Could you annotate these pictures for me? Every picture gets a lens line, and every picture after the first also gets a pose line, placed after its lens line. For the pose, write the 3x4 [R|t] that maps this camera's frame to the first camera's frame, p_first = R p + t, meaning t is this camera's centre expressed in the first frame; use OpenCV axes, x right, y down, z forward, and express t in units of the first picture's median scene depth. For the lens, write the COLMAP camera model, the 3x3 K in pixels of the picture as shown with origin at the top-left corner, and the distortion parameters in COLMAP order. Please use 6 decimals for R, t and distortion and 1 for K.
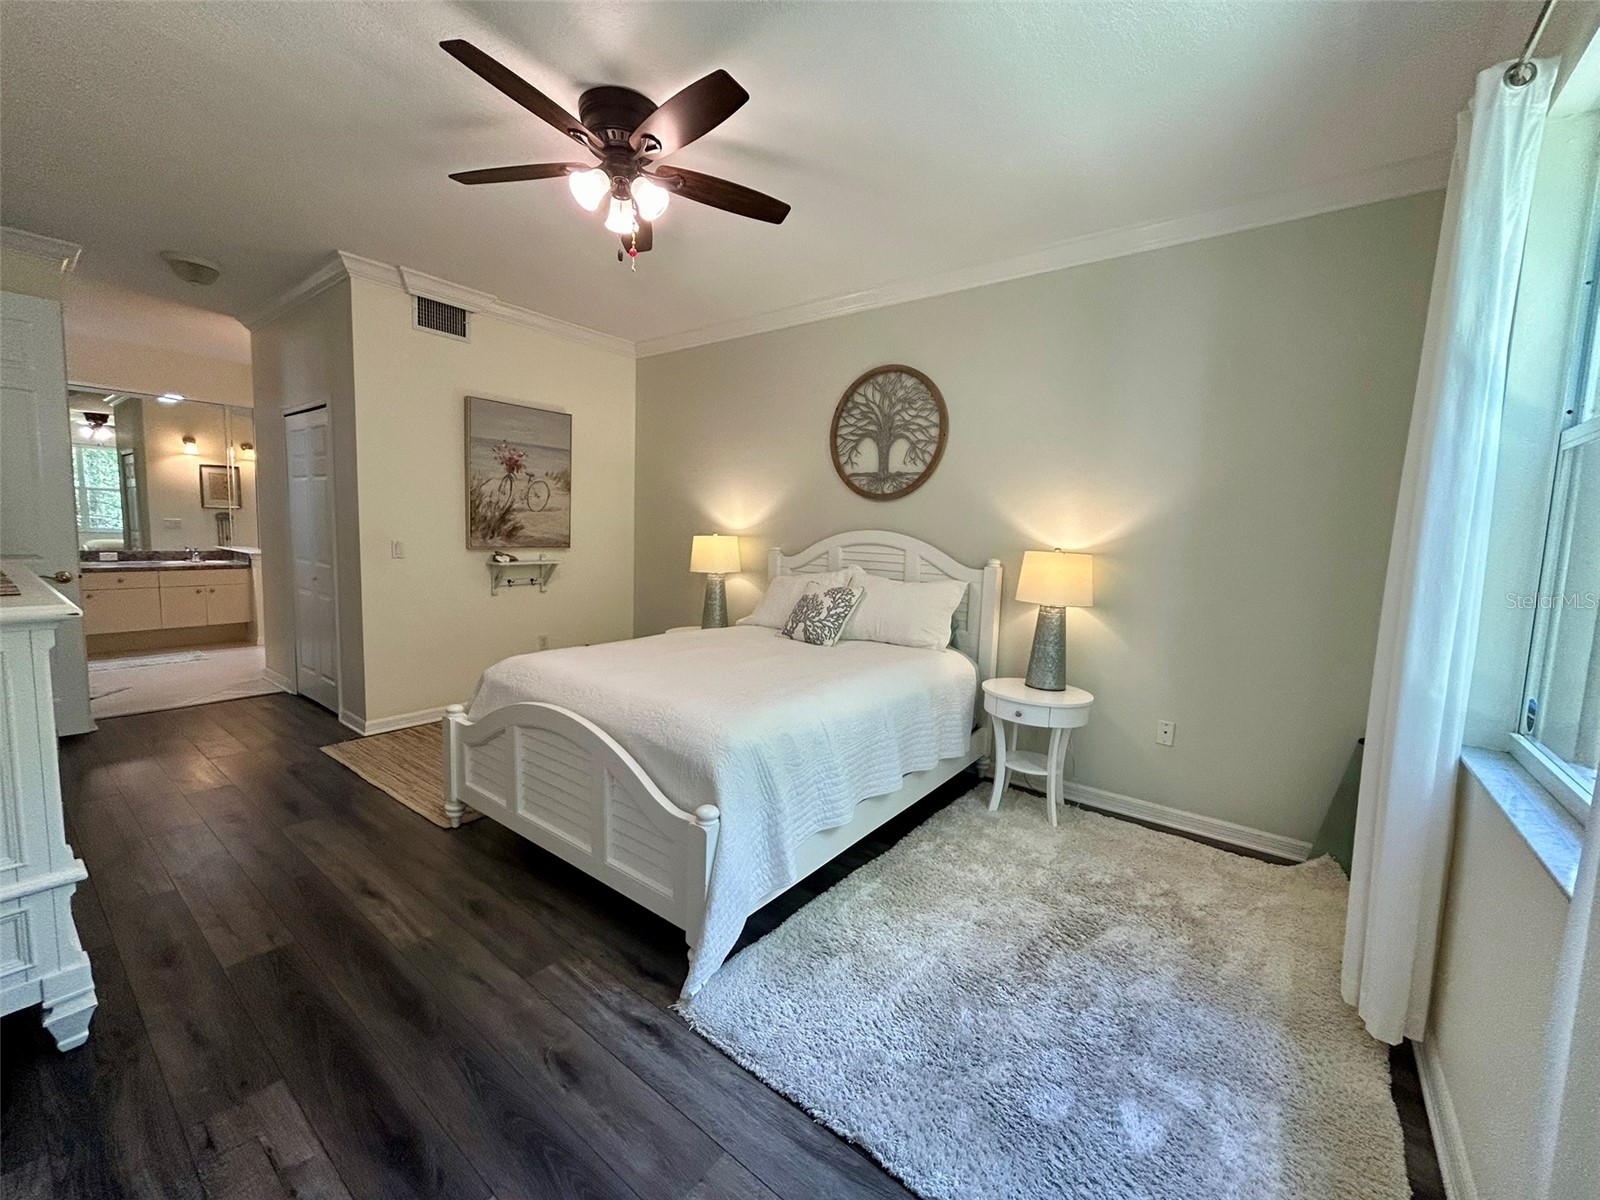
lens RADIAL K [[647.3, 0, 798.3], [0, 647.3, 597.9], [0, 0, 1]] dist [-0.000178, 0.001445]
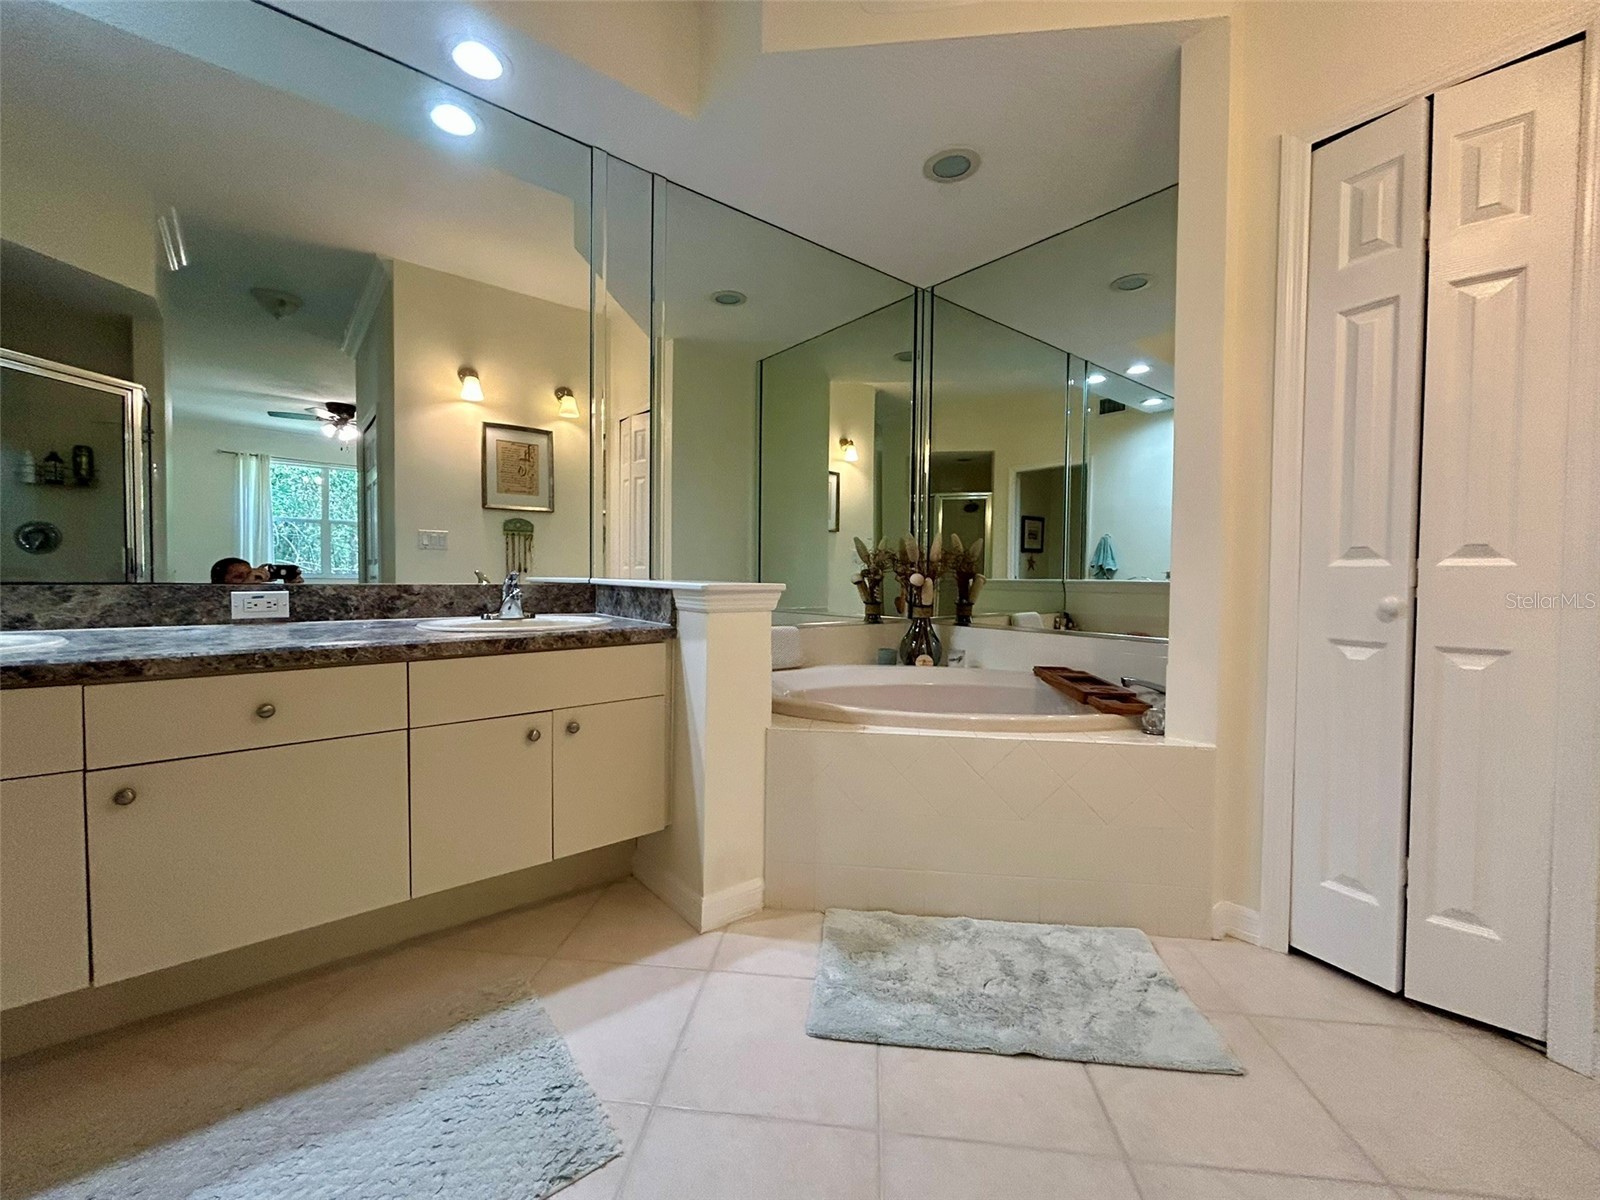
lens RADIAL K [[647.3, 0, 797.9], [0, 647.3, 592.7], [0, 0, 1]] dist [-0.000178, 0.001445]
pose [[0.973207, -0.019200, -0.229126, -0.654180], [0.001040, 0.996865, -0.079117, -0.039697], [0.229926, 0.076759, 0.970176, 0.660172]]
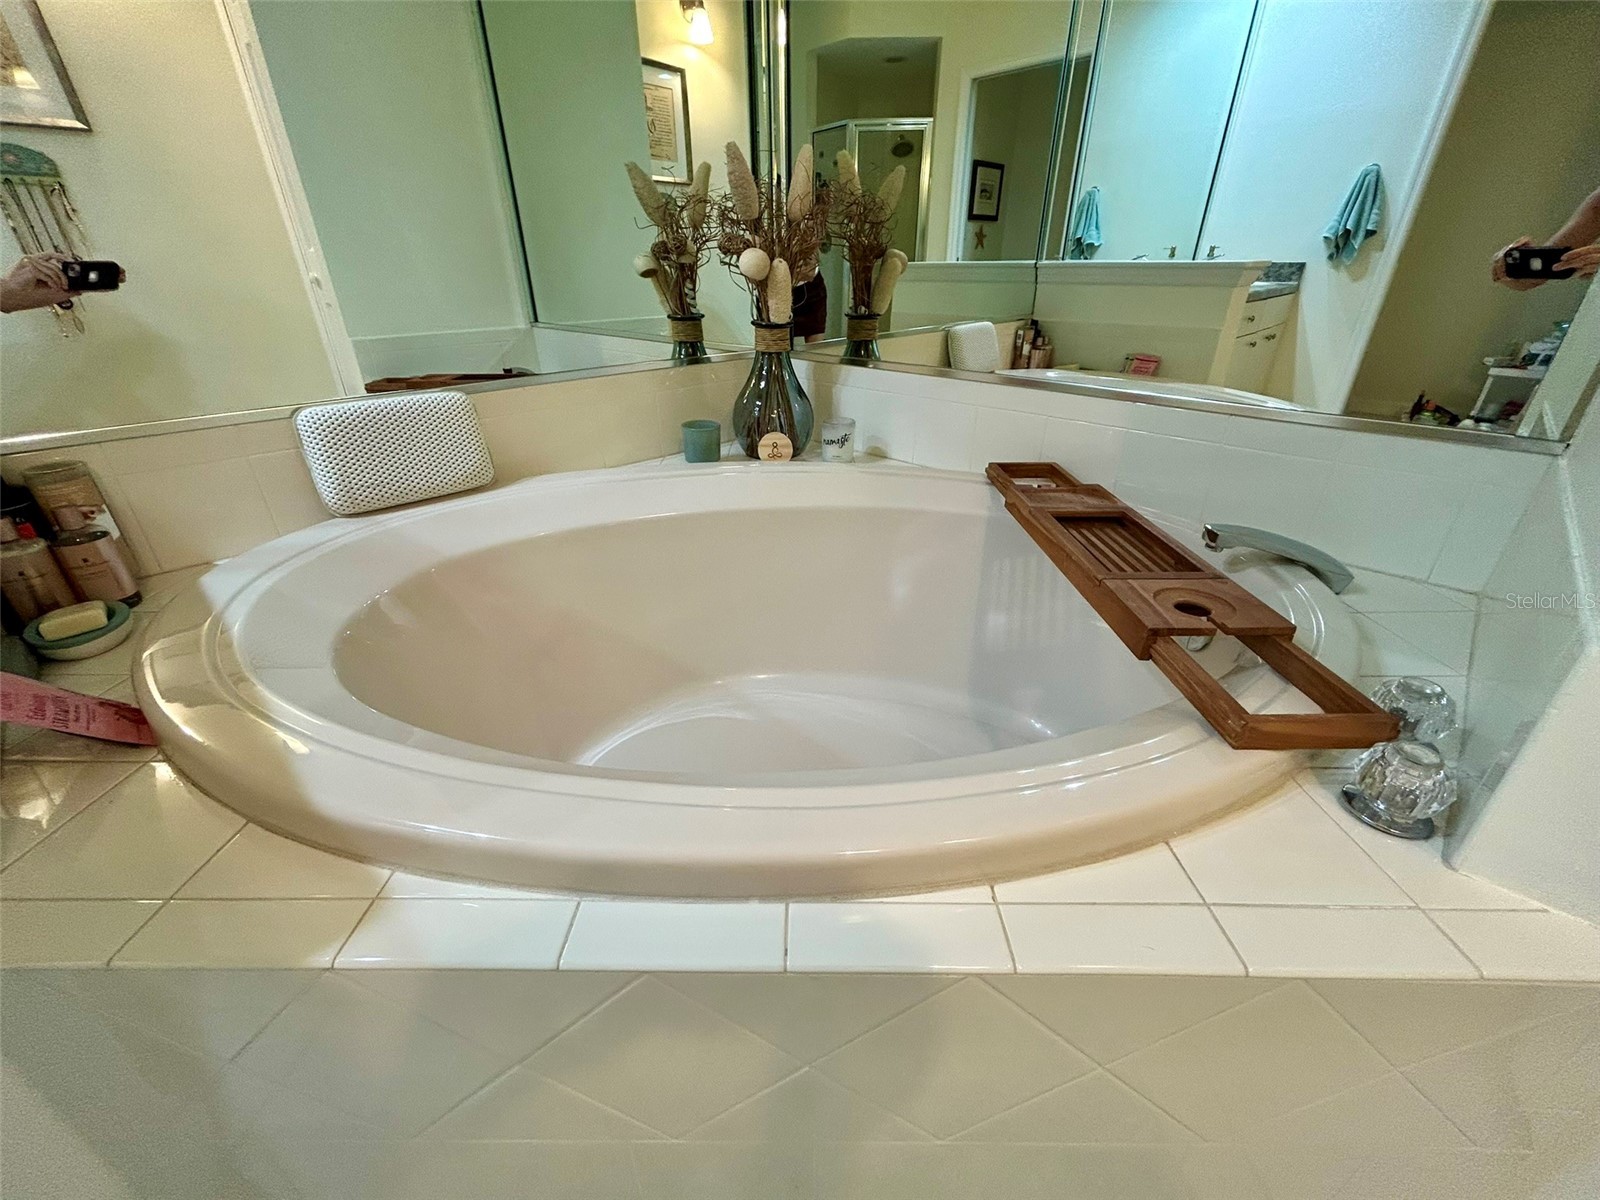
lens RADIAL K [[647.3, 0, 801.7], [0, 647.3, 594.8], [0, 0, 1]] dist [-0.000178, 0.001445]
pose [[0.992820, 0.013999, -0.118792, -0.637292], [0.029872, 0.932641, 0.359567, -0.058845], [0.115824, -0.360534, 0.925527, 0.878626]]
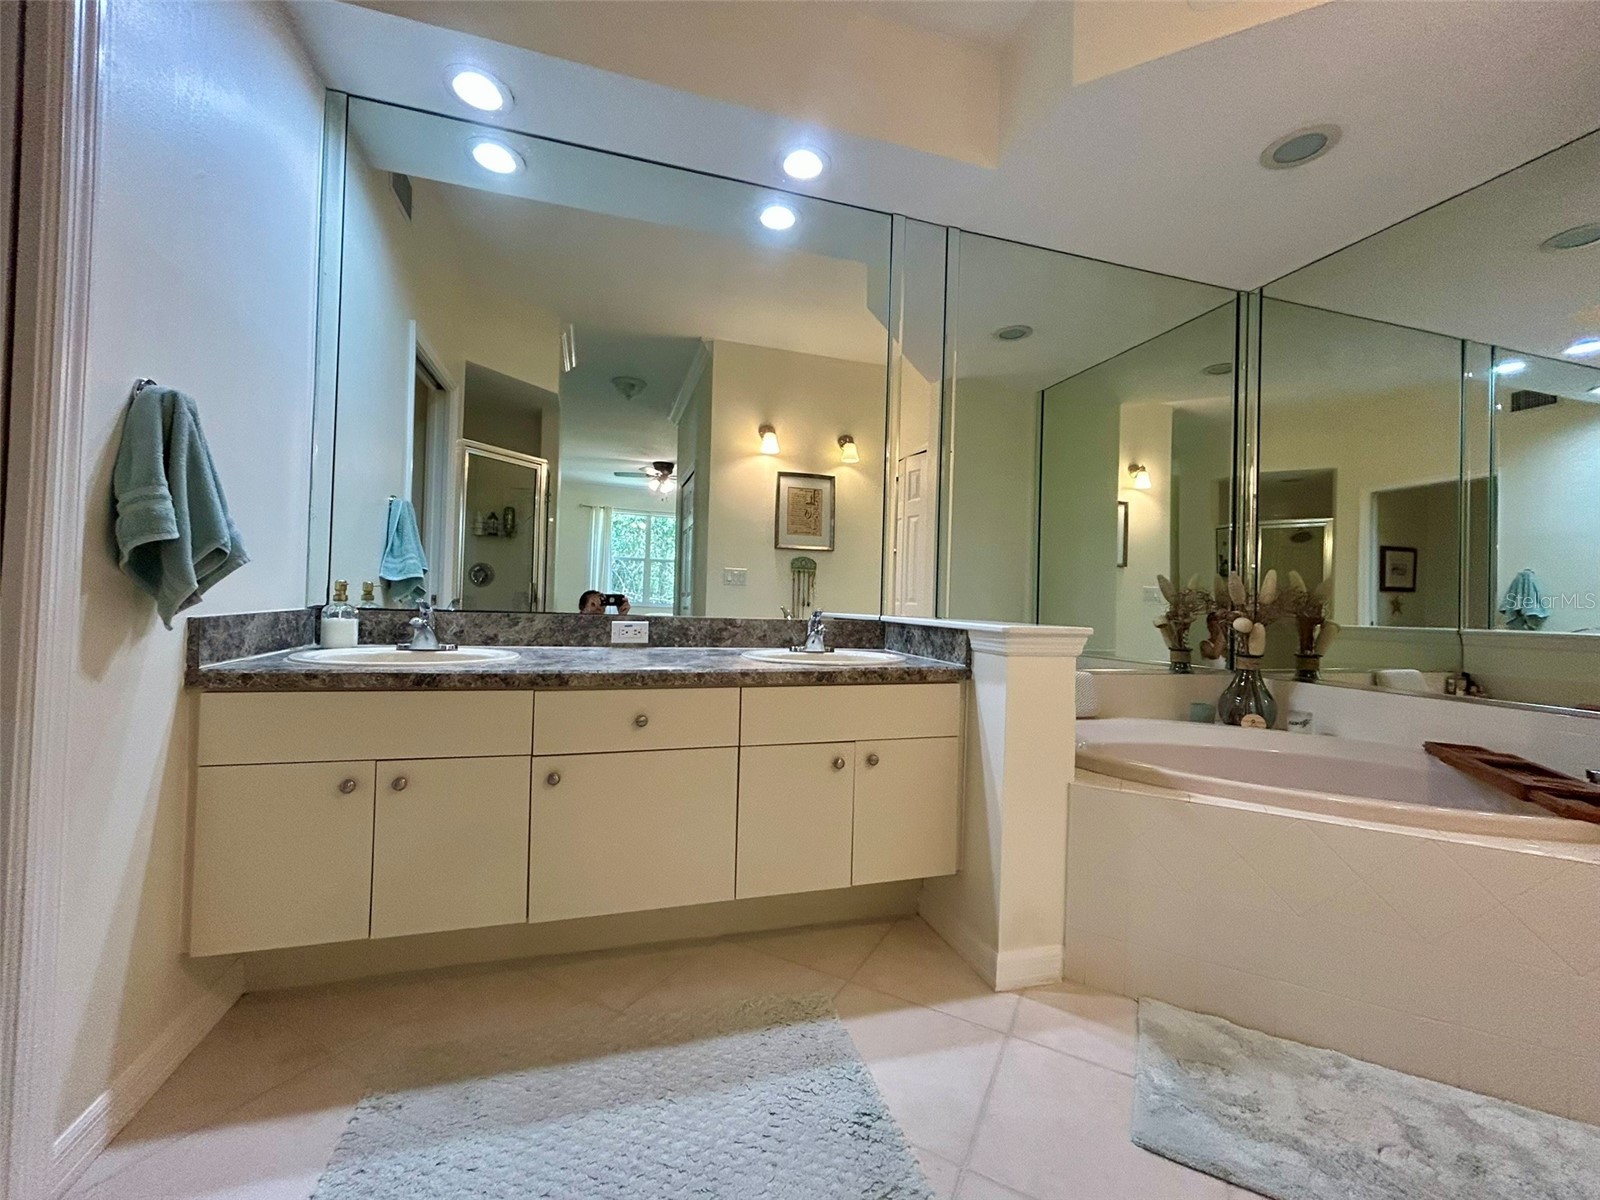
lens RADIAL K [[647.3, 0, 798.5], [0, 647.3, 592.9], [0, 0, 1]] dist [-0.000178, 0.001445]
pose [[0.814922, -0.020233, -0.579217, -0.667547], [-0.059803, 0.991120, -0.118761, -0.041557], [0.576477, 0.131420, 0.806476, 0.650510]]
